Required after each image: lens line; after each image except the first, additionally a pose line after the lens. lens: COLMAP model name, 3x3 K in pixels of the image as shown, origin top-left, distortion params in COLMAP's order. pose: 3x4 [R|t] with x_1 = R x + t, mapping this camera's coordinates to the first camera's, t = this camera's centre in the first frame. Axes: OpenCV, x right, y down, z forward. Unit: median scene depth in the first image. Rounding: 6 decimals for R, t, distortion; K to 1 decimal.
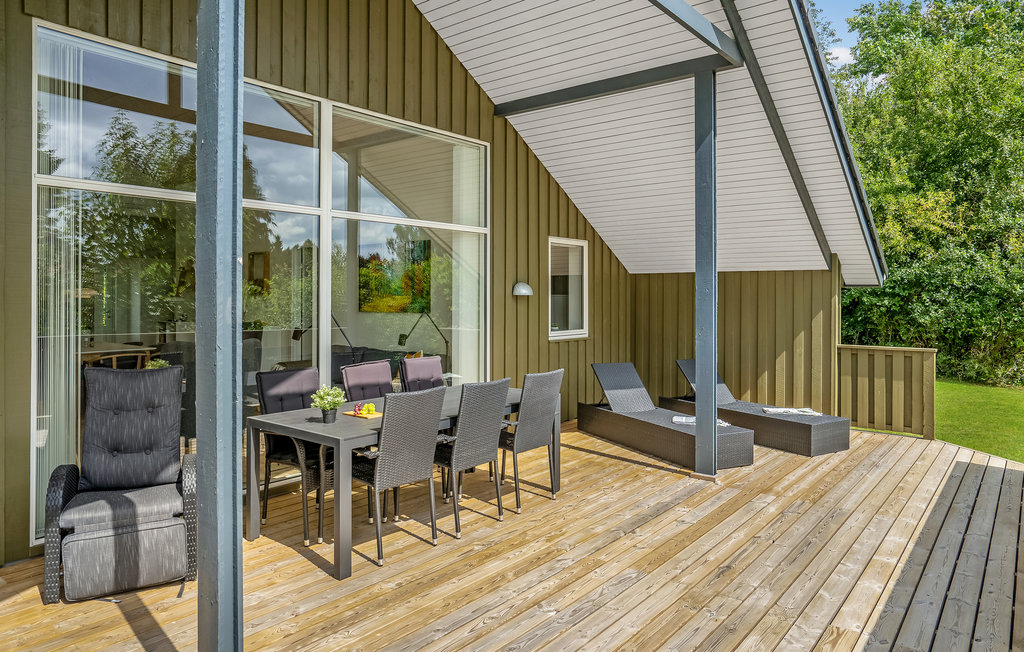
lens RADIAL K [[662.2, 0, 511.6], [0, 662.2, 297.6], [0, 0, 1]] dist [-0.032807, -0.001255]
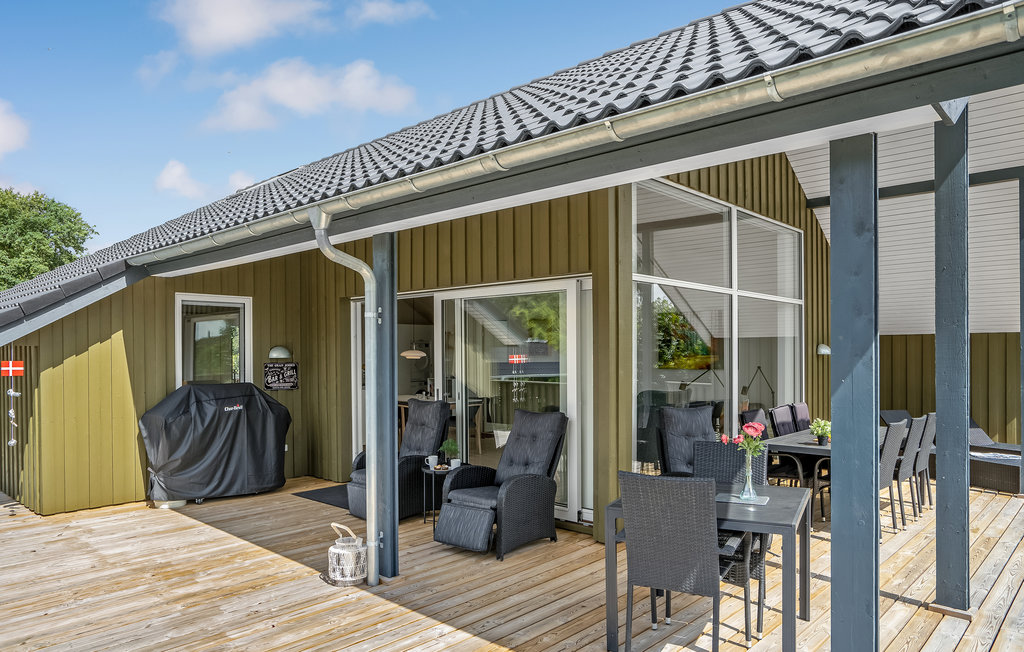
lens RADIAL K [[659.6, 0, 525.8], [0, 659.6, 358.9], [0, 0, 1]] dist [0.003815, -0.001357]
pose [[0.998417, -0.004035, -0.056109, -0.440076], [0.004174, 0.999989, 0.002359, -0.000363], [0.056099, -0.002590, 0.998422, -0.234114]]
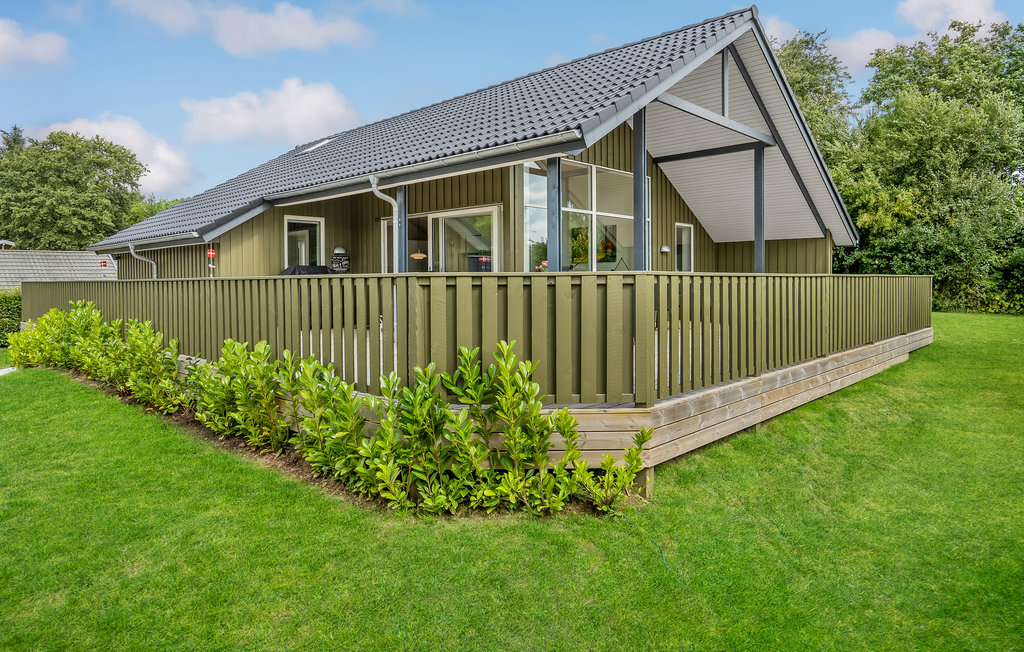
lens RADIAL K [[622.9, 0, 514.8], [0, 622.9, 296.1], [0, 0, 1]] dist [0.003227, 0.002585]
pose [[0.996766, -0.004802, -0.080213, -0.273362], [0.006366, 0.999794, 0.019257, 0.088256], [0.080104, -0.019705, 0.996592, -0.885822]]
